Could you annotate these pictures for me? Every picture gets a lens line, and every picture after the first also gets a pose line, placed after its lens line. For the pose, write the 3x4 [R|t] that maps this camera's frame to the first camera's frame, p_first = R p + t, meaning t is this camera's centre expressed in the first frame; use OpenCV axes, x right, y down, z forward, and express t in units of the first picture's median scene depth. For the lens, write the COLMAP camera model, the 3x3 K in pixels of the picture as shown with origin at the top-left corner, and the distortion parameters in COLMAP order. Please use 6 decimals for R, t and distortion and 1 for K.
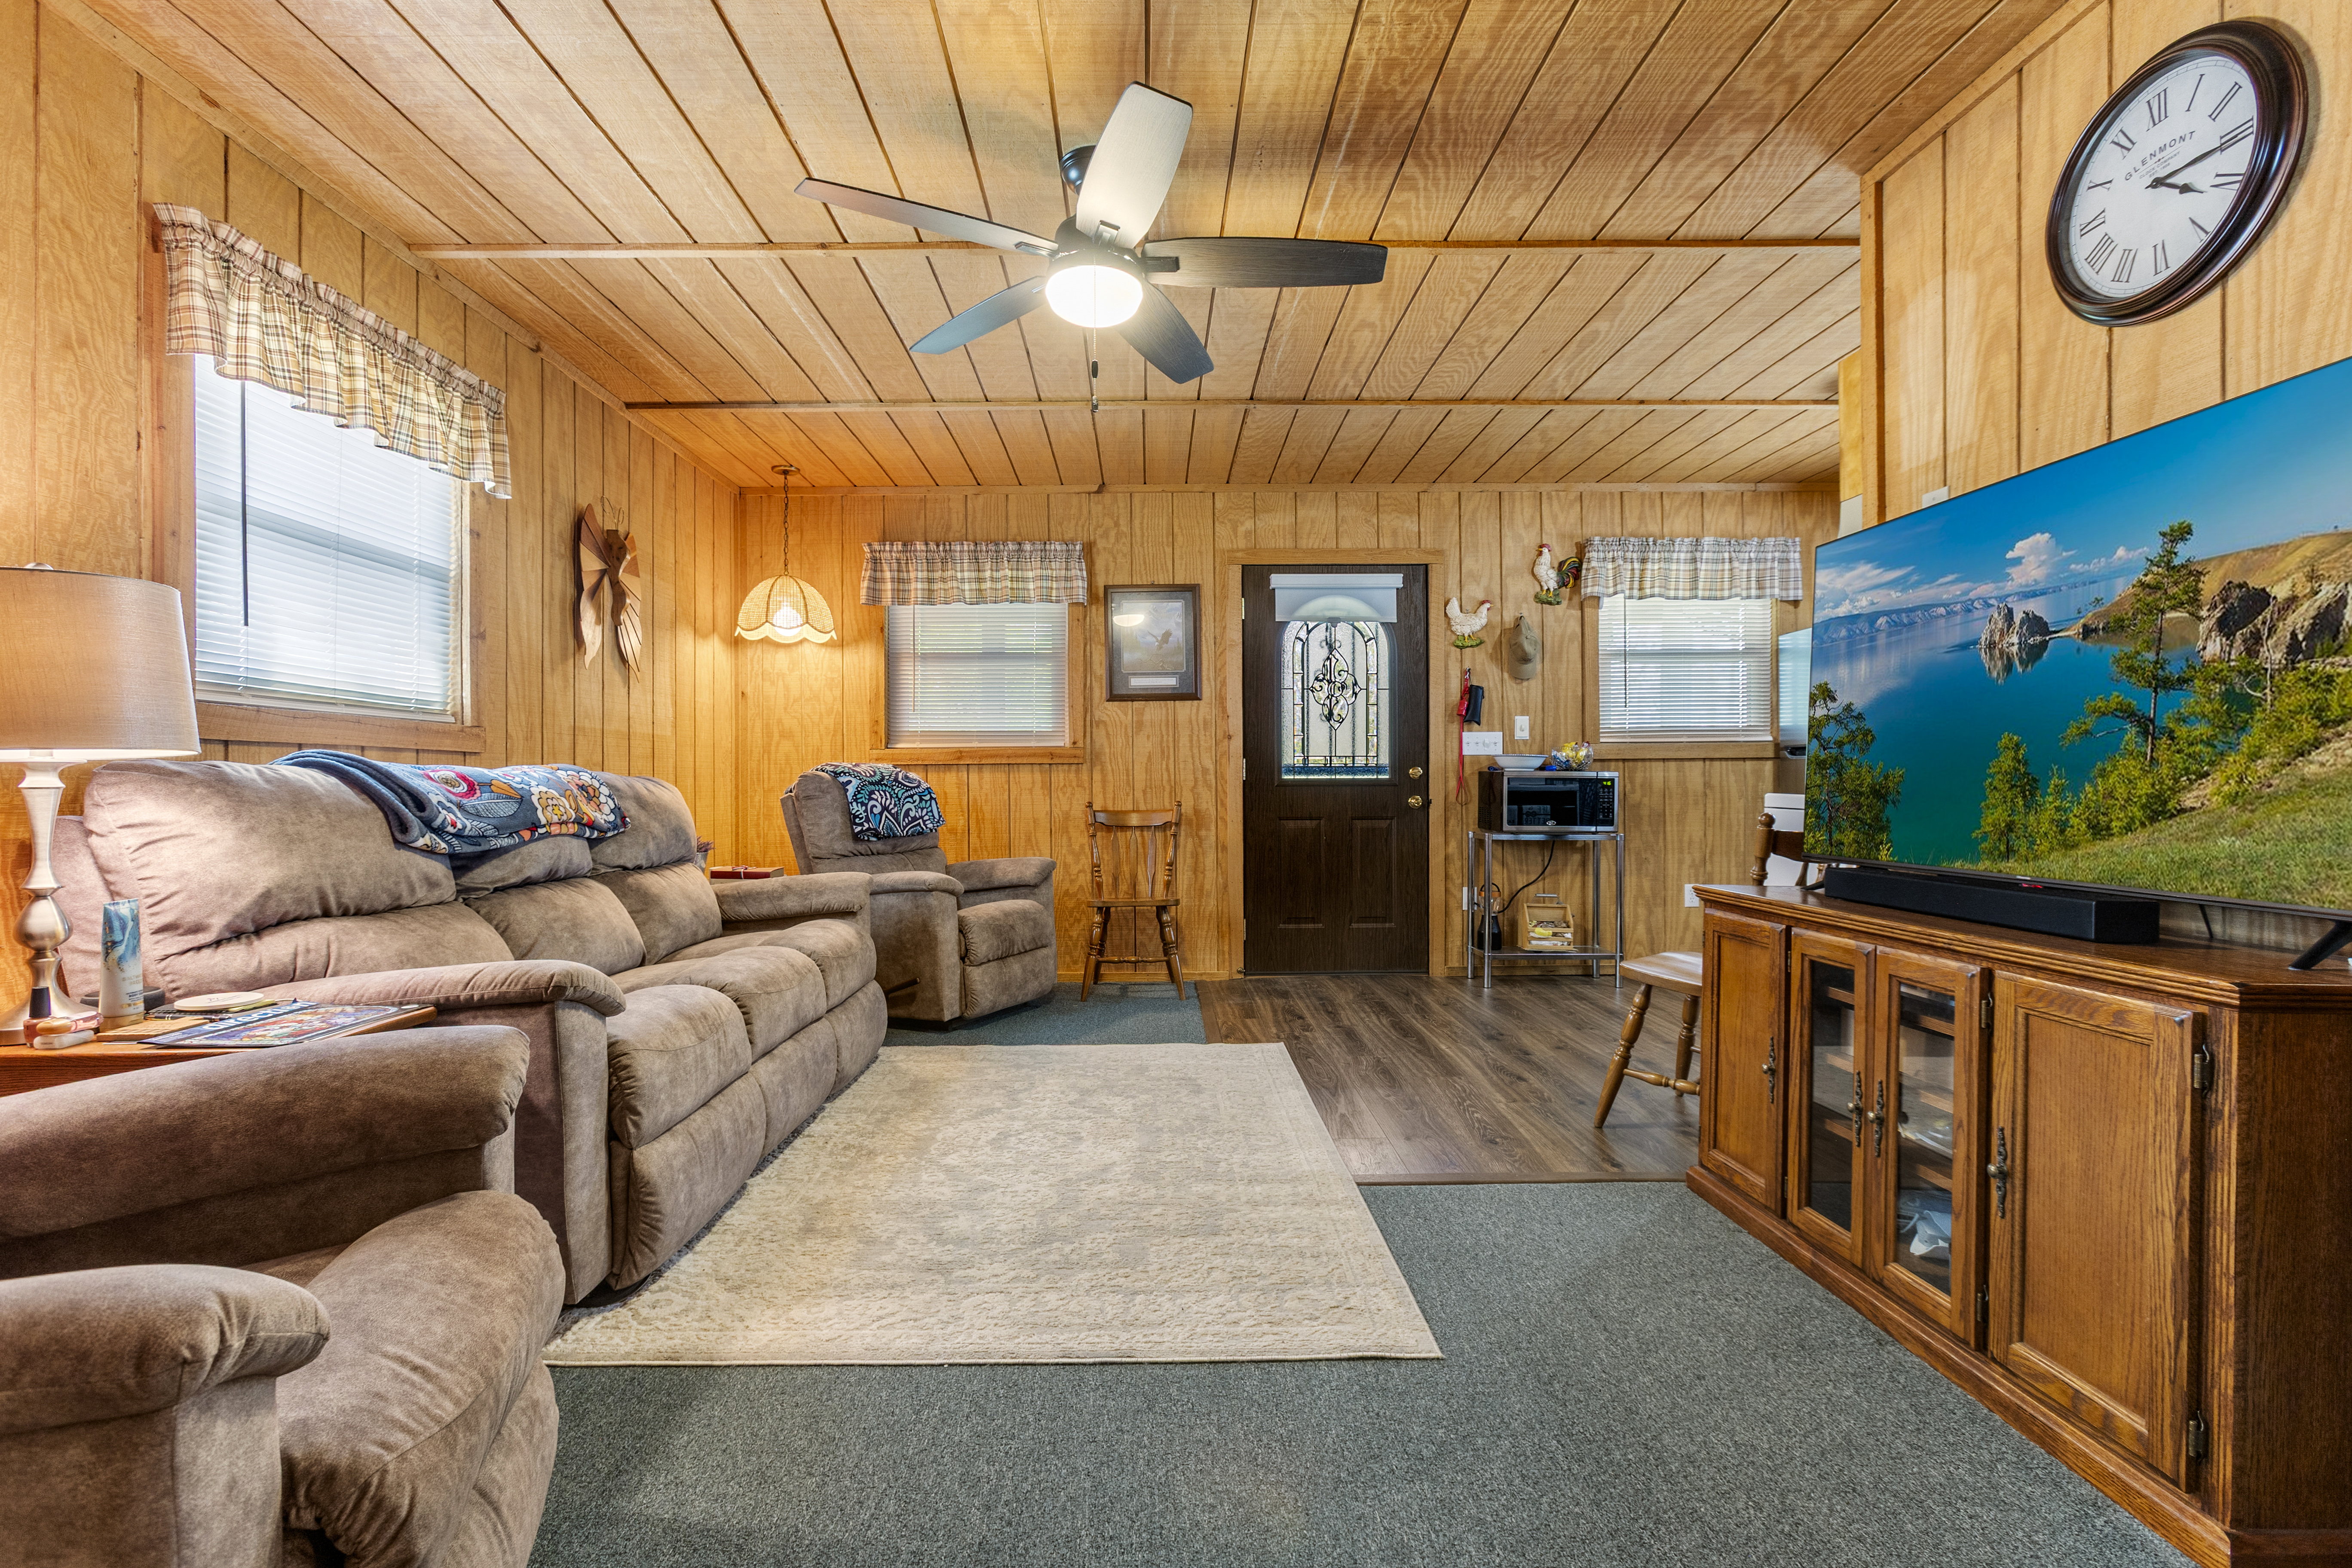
lens RADIAL K [[1067.1, 0, 1166.3], [0, 1067.1, 781.5], [0, 0, 1]] dist [-0.000556, 0.000137]
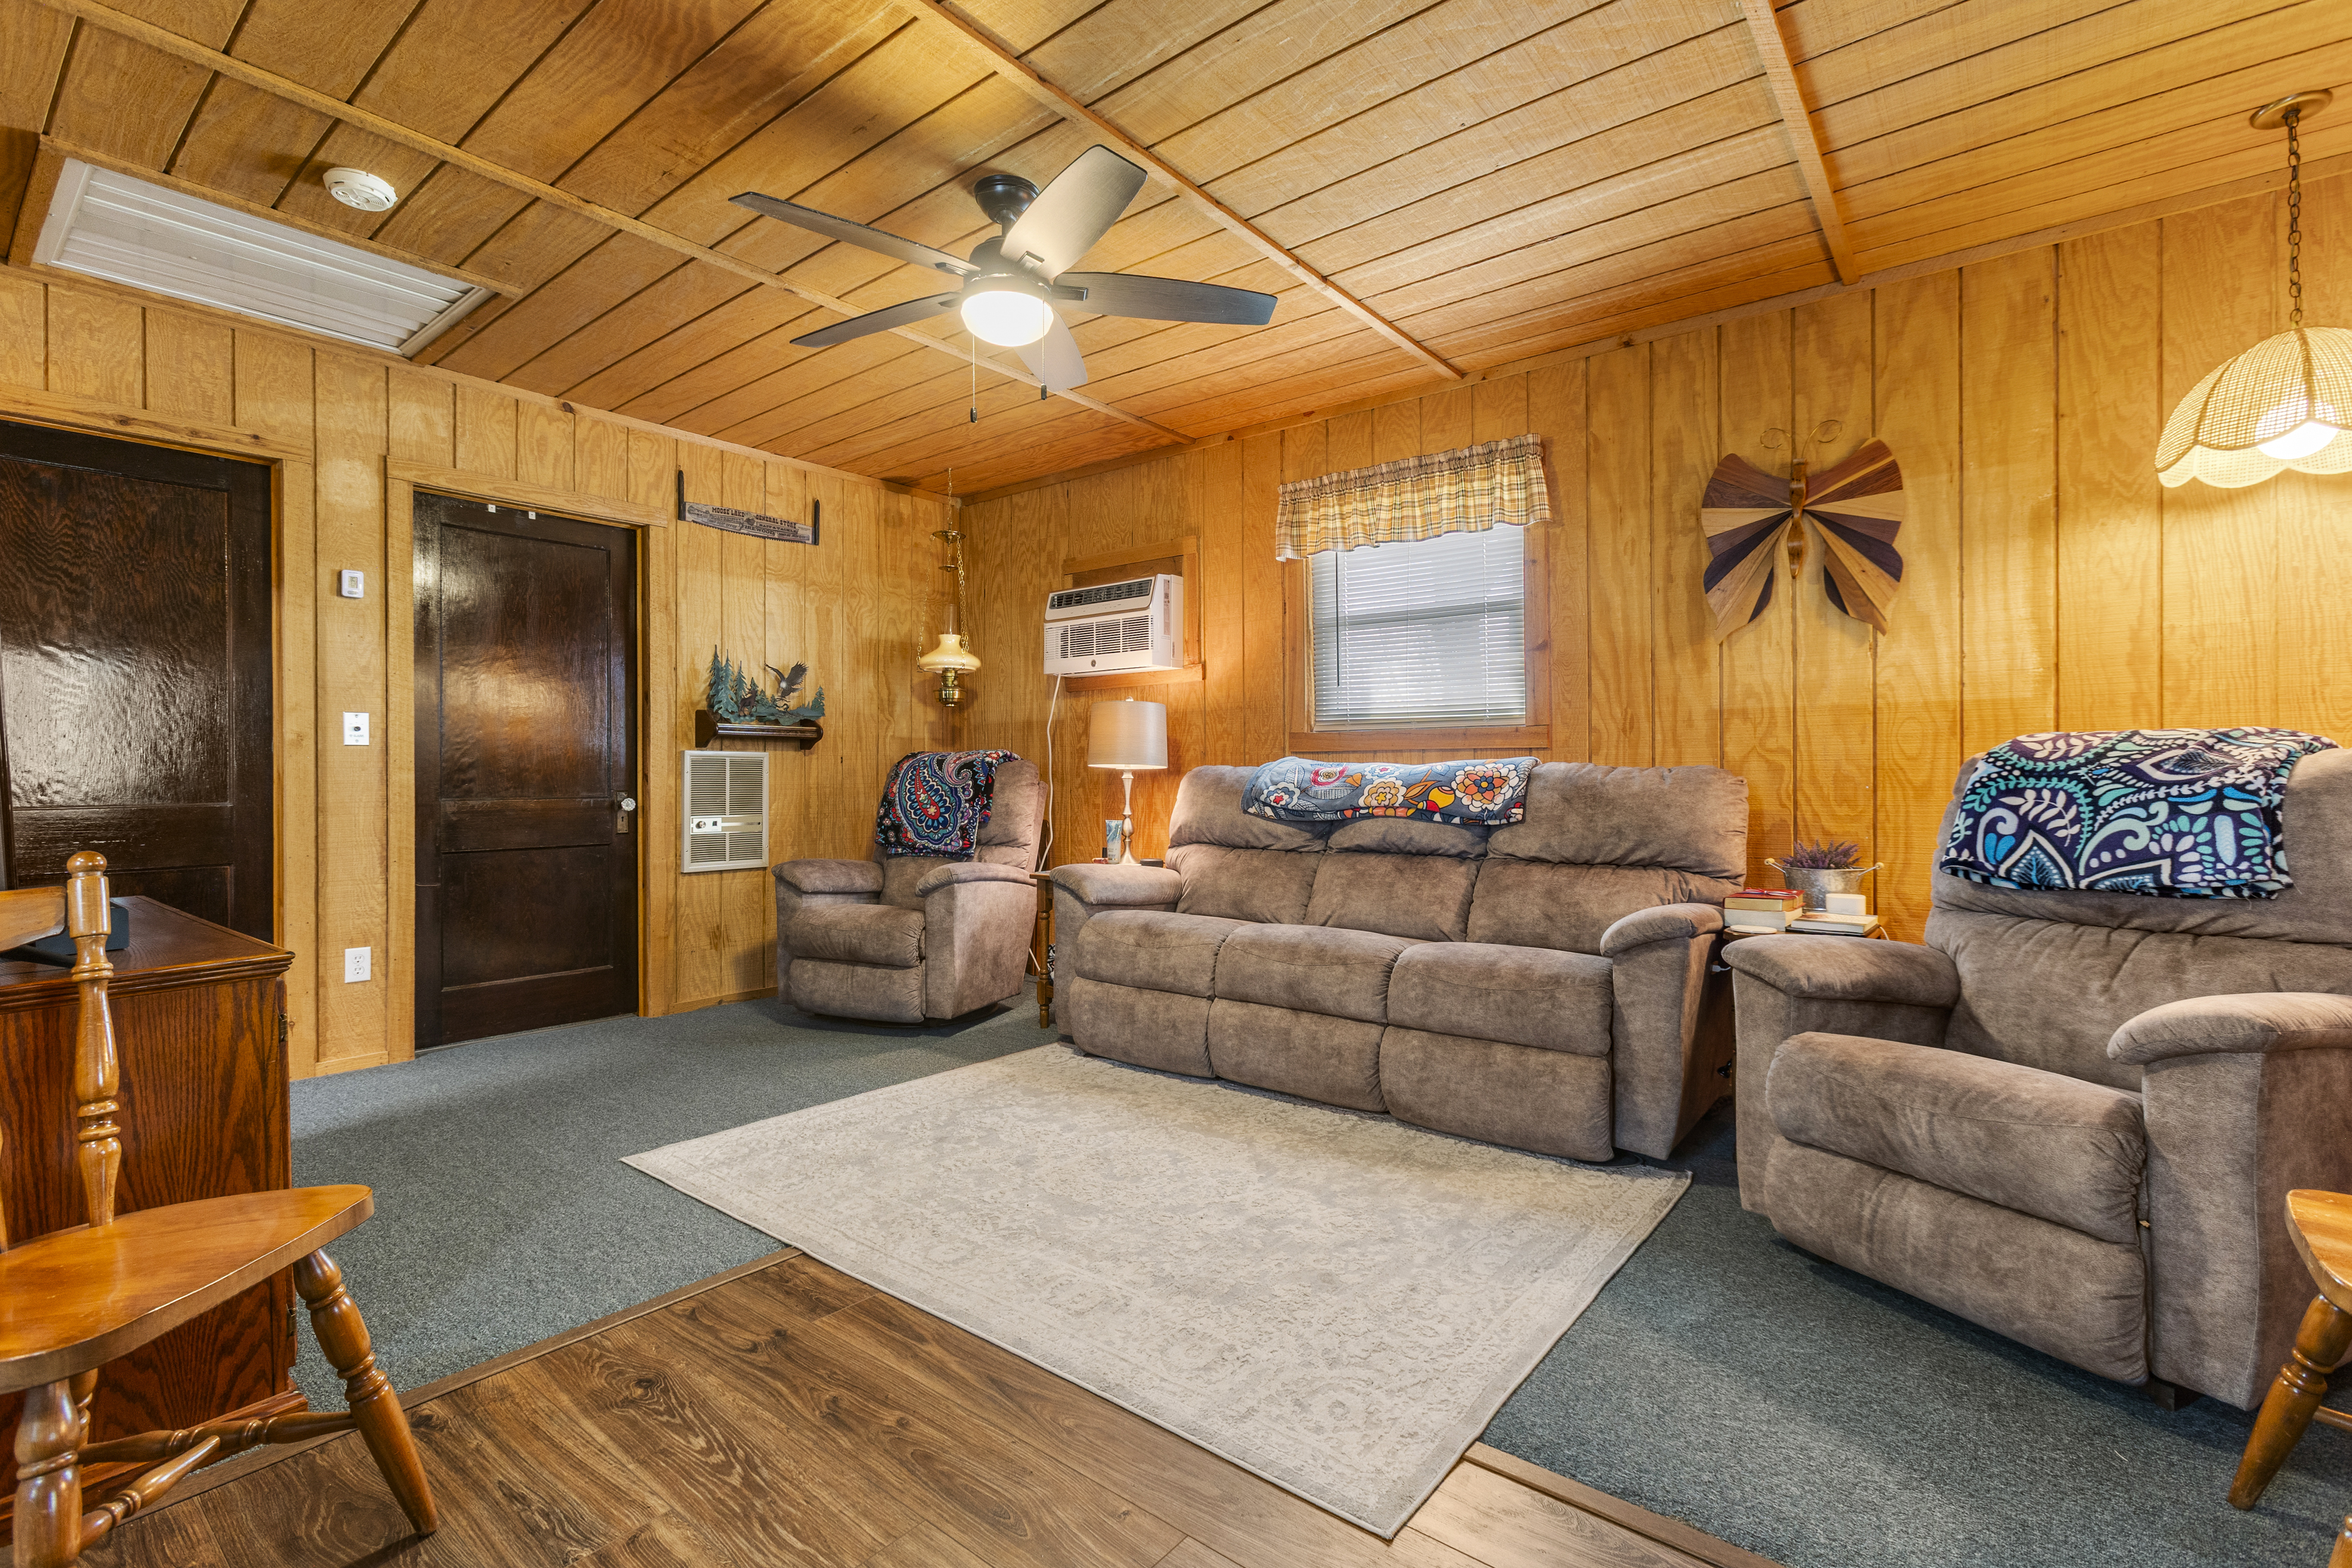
lens RADIAL K [[1067.1, 0, 1166.3], [0, 1067.1, 781.5], [0, 0, 1]] dist [-0.000556, 0.000137]
pose [[-0.643503, 0.011223, -0.765361, 0.323927], [0.009654, 0.999932, 0.006546, -0.001654], [0.765383, -0.003176, -0.643568, 0.910272]]
